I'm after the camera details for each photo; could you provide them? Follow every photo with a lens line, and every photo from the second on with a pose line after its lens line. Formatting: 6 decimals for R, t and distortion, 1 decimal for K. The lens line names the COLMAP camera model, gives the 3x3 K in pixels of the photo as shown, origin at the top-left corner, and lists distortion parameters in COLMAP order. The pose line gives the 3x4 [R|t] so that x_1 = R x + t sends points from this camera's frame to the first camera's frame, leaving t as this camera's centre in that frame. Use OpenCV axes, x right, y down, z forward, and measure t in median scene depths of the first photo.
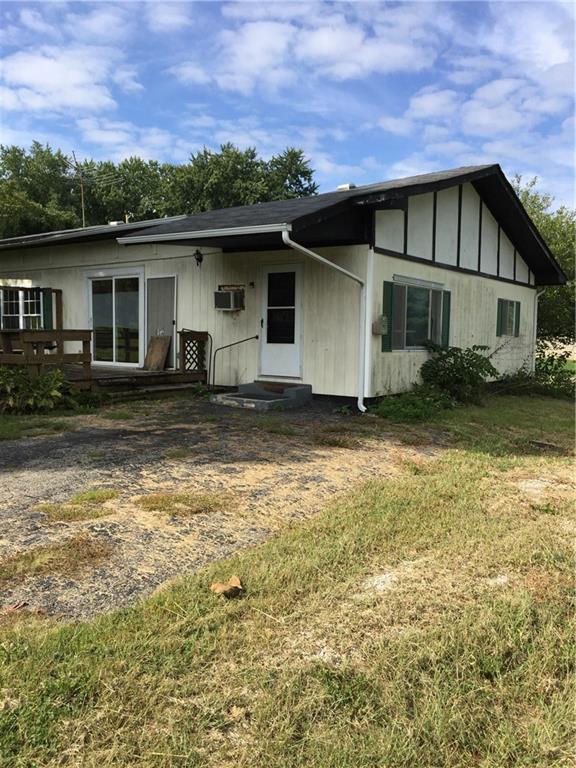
lens RADIAL K [[672.9, 0, 288.0], [0, 672.9, 384.0], [0, 0, 1]] dist [-0.012858, -0.003668]
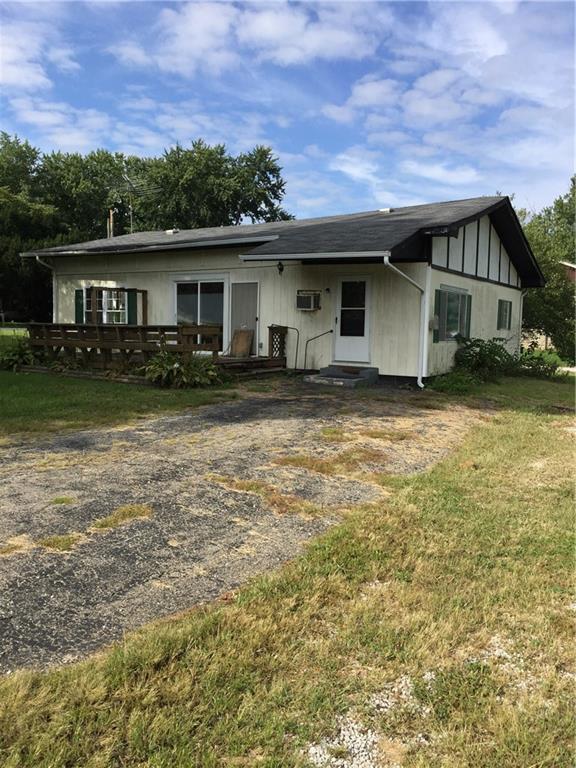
lens RADIAL K [[682.0, 0, 288.0], [0, 682.0, 384.0], [0, 0, 1]] dist [0.006883, 0.007428]
pose [[0.996447, -0.003940, 0.084127, -0.179298], [0.002958, 0.999926, 0.011789, 0.011738], [-0.084167, -0.011498, 0.996385, -0.219451]]
